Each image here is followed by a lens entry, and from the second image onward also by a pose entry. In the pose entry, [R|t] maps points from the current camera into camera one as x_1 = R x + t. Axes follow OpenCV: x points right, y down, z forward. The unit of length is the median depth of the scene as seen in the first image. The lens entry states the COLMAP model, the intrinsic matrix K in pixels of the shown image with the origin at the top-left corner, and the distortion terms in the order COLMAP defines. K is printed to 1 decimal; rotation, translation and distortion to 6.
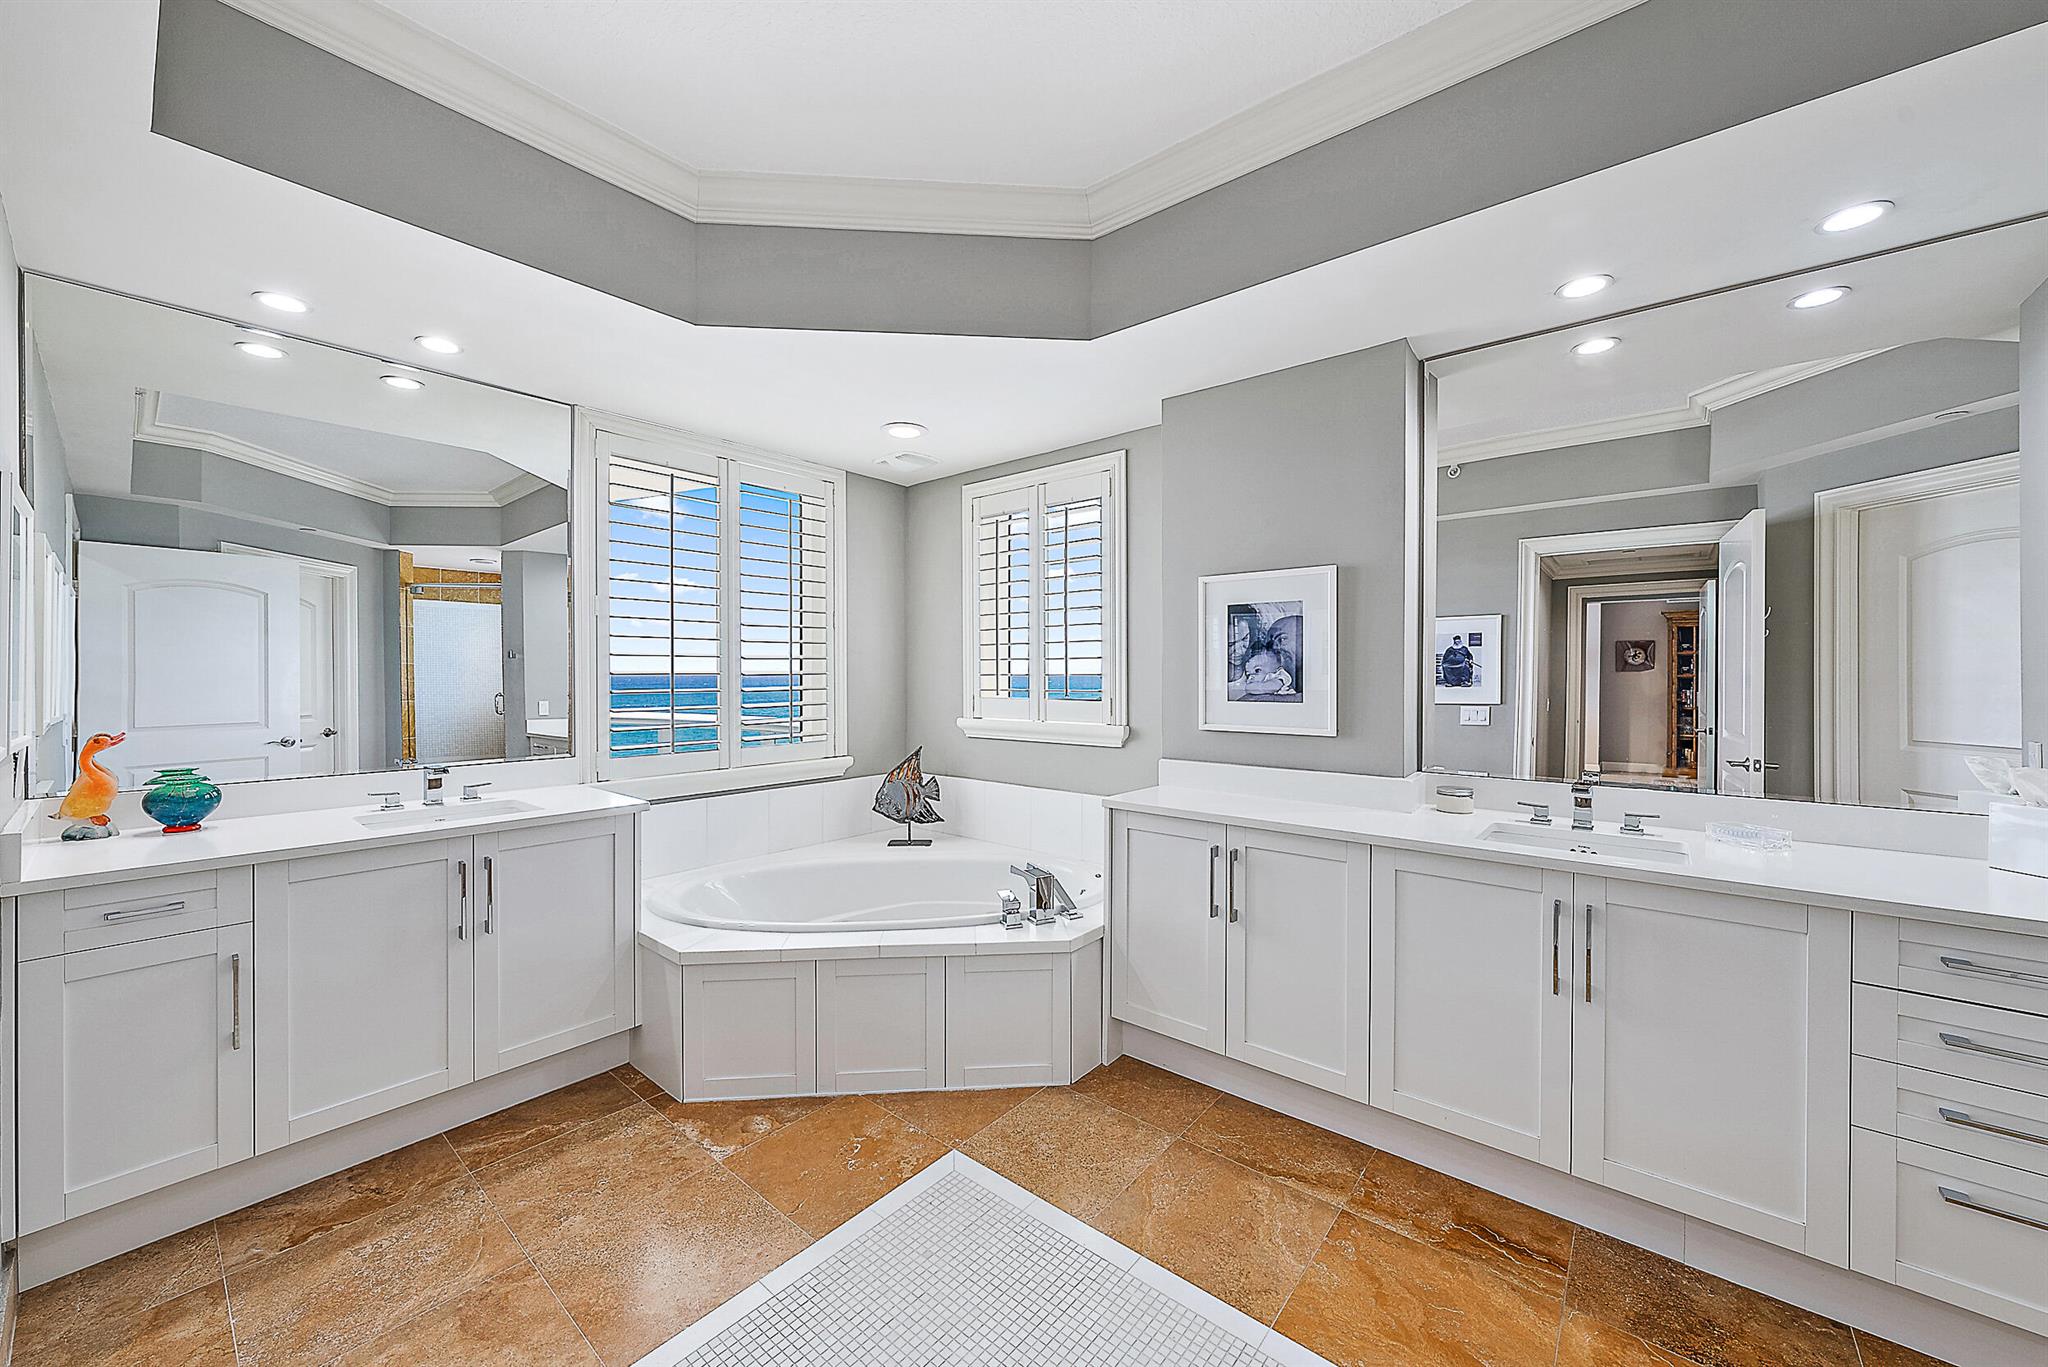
lens RADIAL K [[791.2, 0, 1022.2], [0, 791.2, 671.4], [0, 0, 1]] dist [-0.002941, -0.000349]
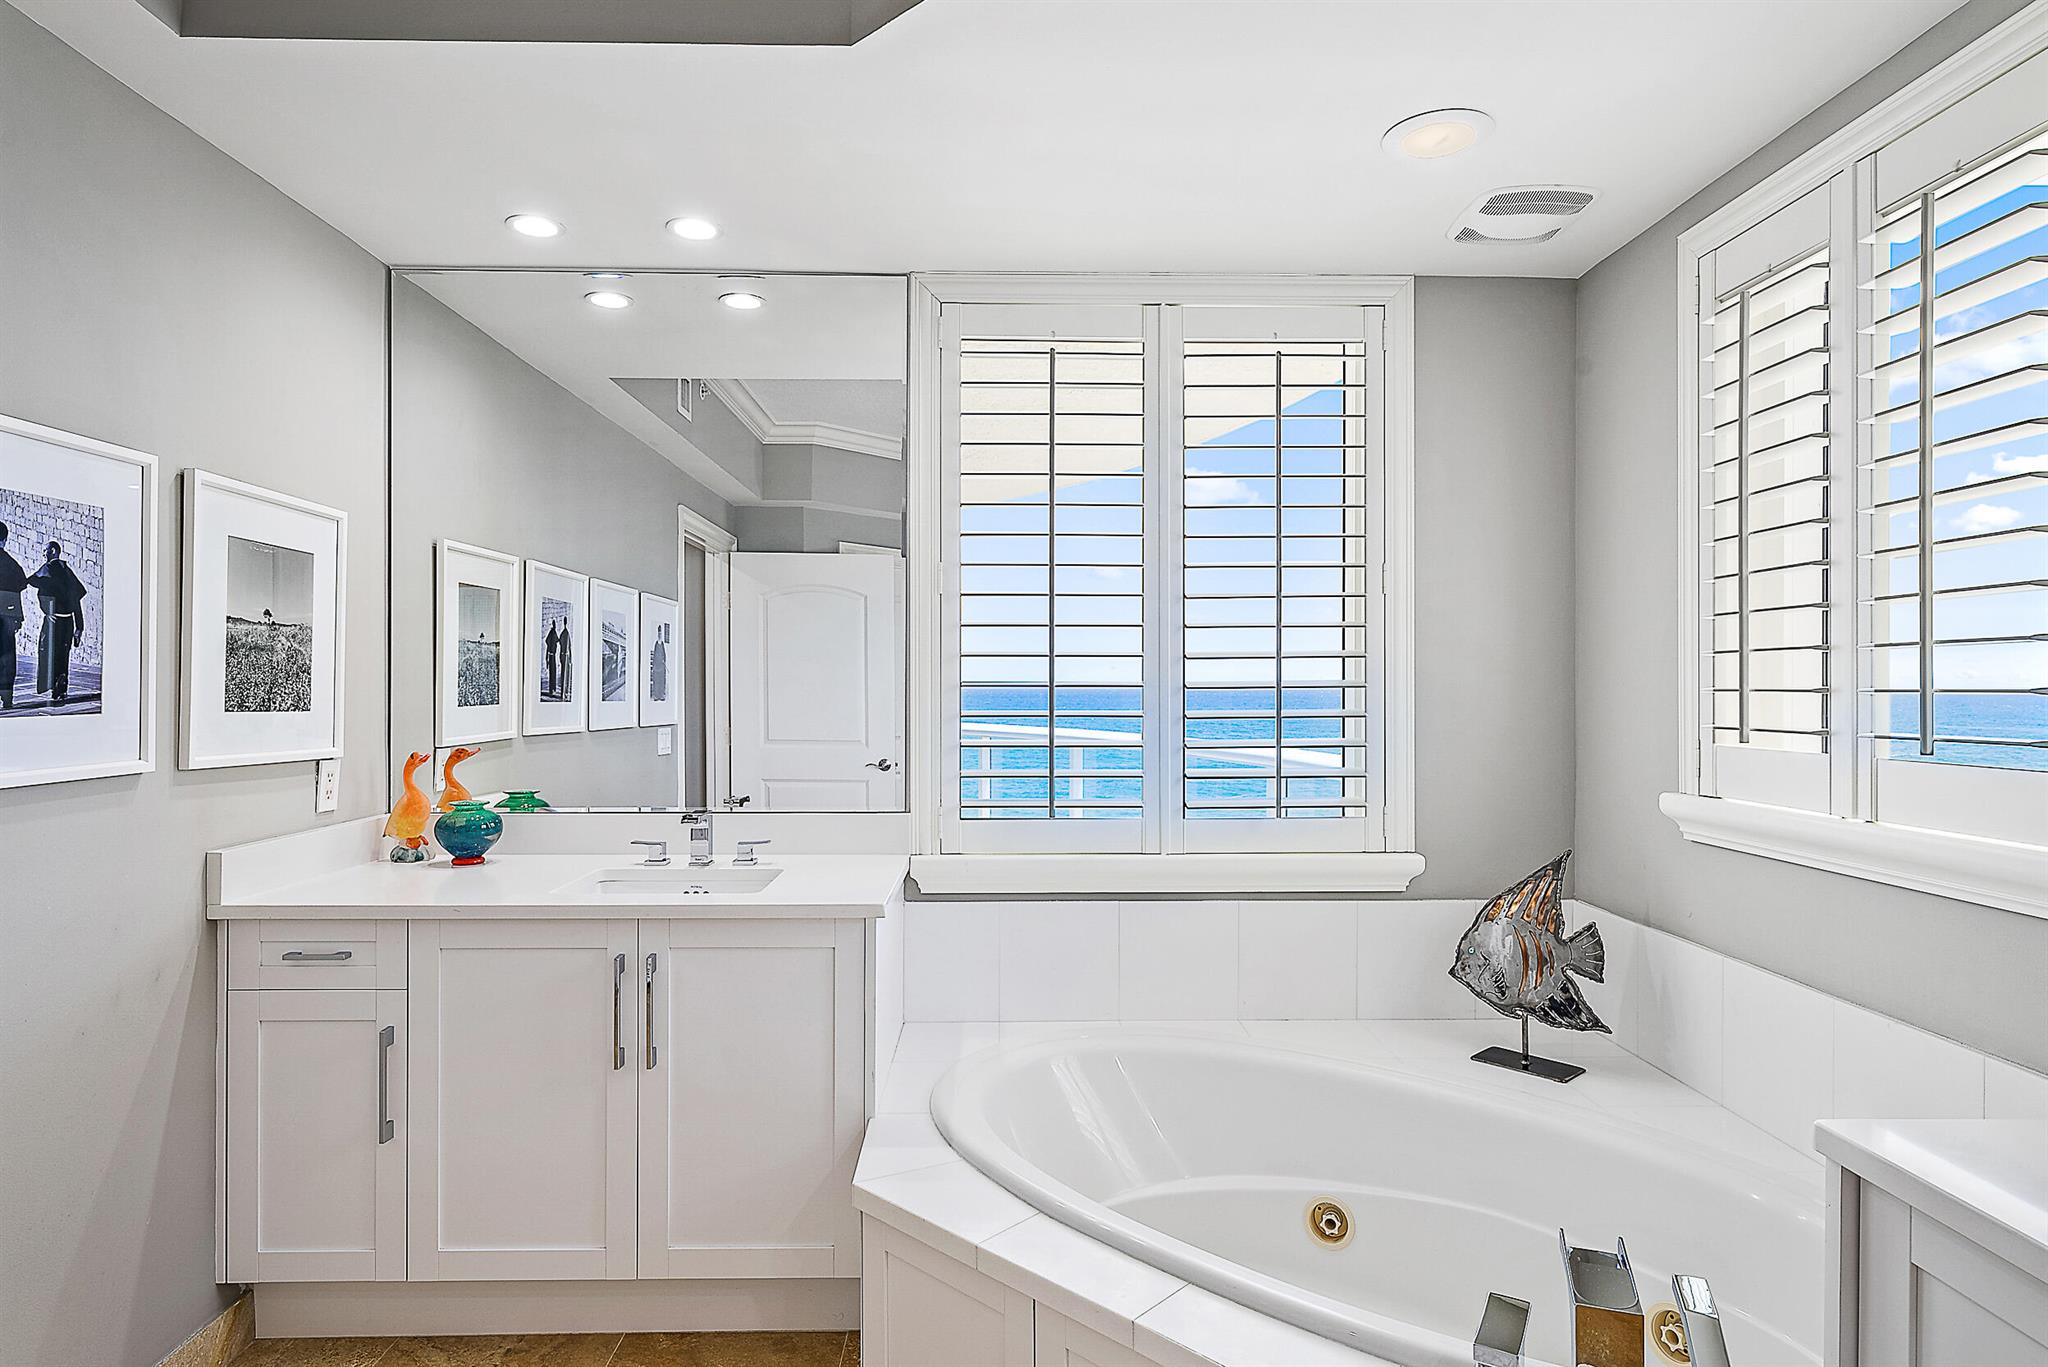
lens RADIAL K [[1132.7, 0, 1020.2], [0, 1132.7, 681.8], [0, 0, 1]] dist [0.005006, 0.001480]
pose [[0.650810, -0.000164, -0.759240, 0.186355], [-0.000044, 1.000000, -0.000254, 0.000571], [0.759240, 0.000198, 0.650810, 0.421680]]
